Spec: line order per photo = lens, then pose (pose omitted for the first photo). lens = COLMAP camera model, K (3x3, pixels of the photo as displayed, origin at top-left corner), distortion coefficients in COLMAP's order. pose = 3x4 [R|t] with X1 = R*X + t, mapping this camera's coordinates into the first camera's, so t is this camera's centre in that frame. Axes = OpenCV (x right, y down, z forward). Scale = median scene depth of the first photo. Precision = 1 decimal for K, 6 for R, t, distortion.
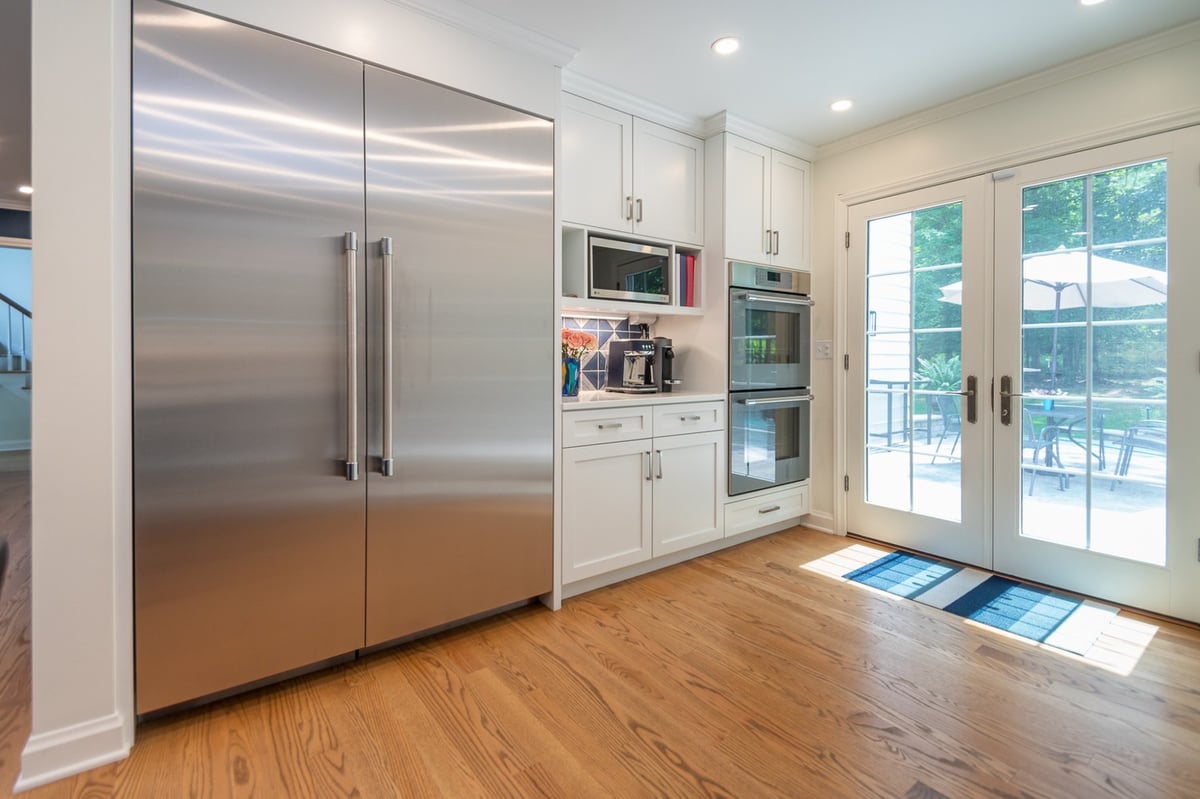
lens RADIAL K [[547.5, 0, 599.2], [0, 547.5, 373.0], [0, 0, 1]] dist [0.019627, -0.008763]
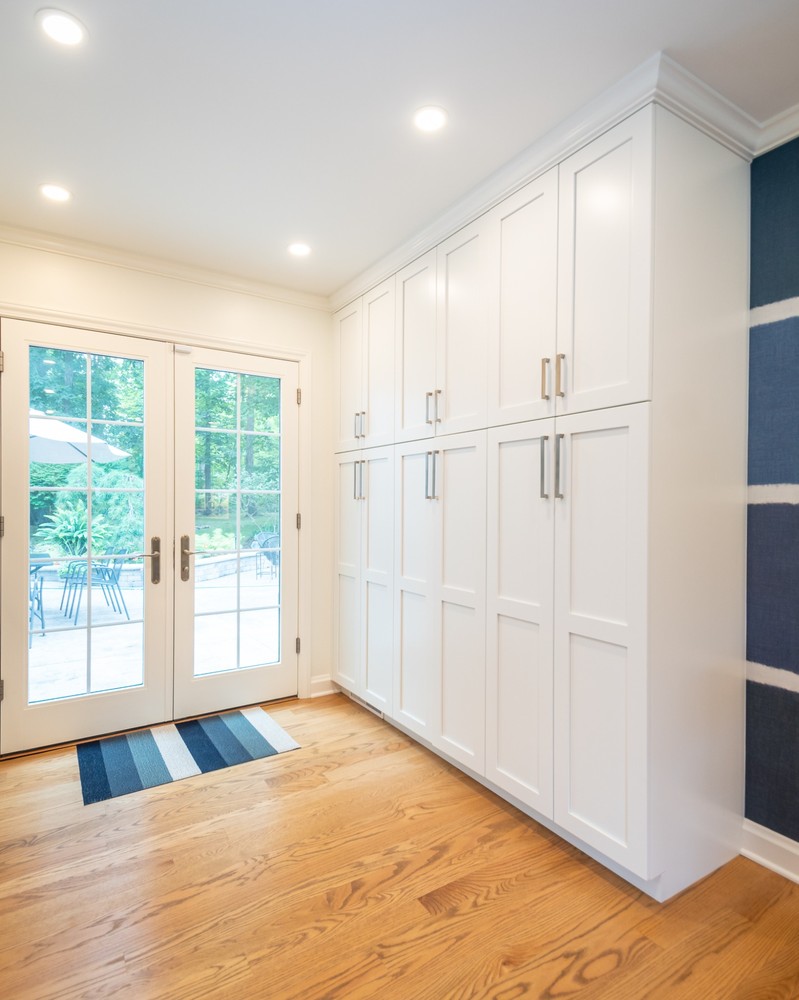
lens RADIAL K [[549.2, 0, 389.8], [0, 549.2, 513.1], [0, 0, 1]] dist [0.041006, -0.019027]
pose [[0.082152, -0.017222, 0.996471, -0.310990], [0.018290, 0.999708, 0.015771, -0.048916], [-0.996452, 0.016930, 0.082443, 0.508052]]
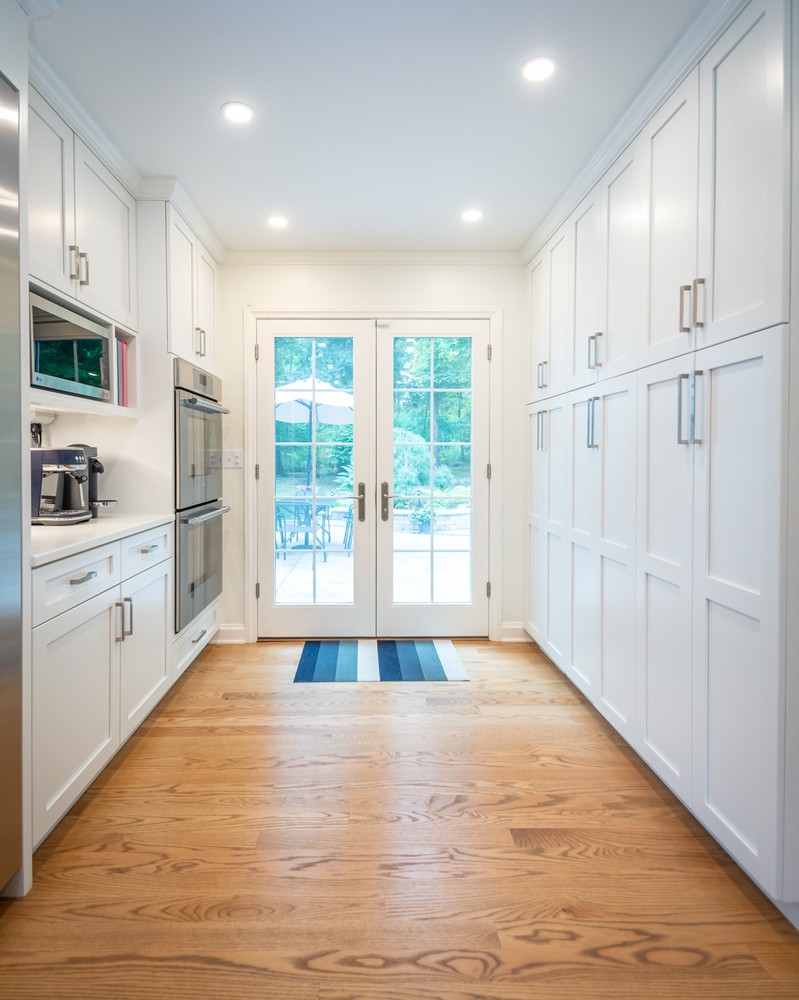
lens RADIAL K [[549.2, 0, 371.5], [0, 549.2, 472.4], [0, 0, 1]] dist [0.041006, -0.019027]
pose [[0.586341, -0.022608, 0.809749, -0.308179], [0.017216, 0.999732, 0.015446, -0.037320], [-0.809881, 0.004885, 0.586573, 0.280007]]
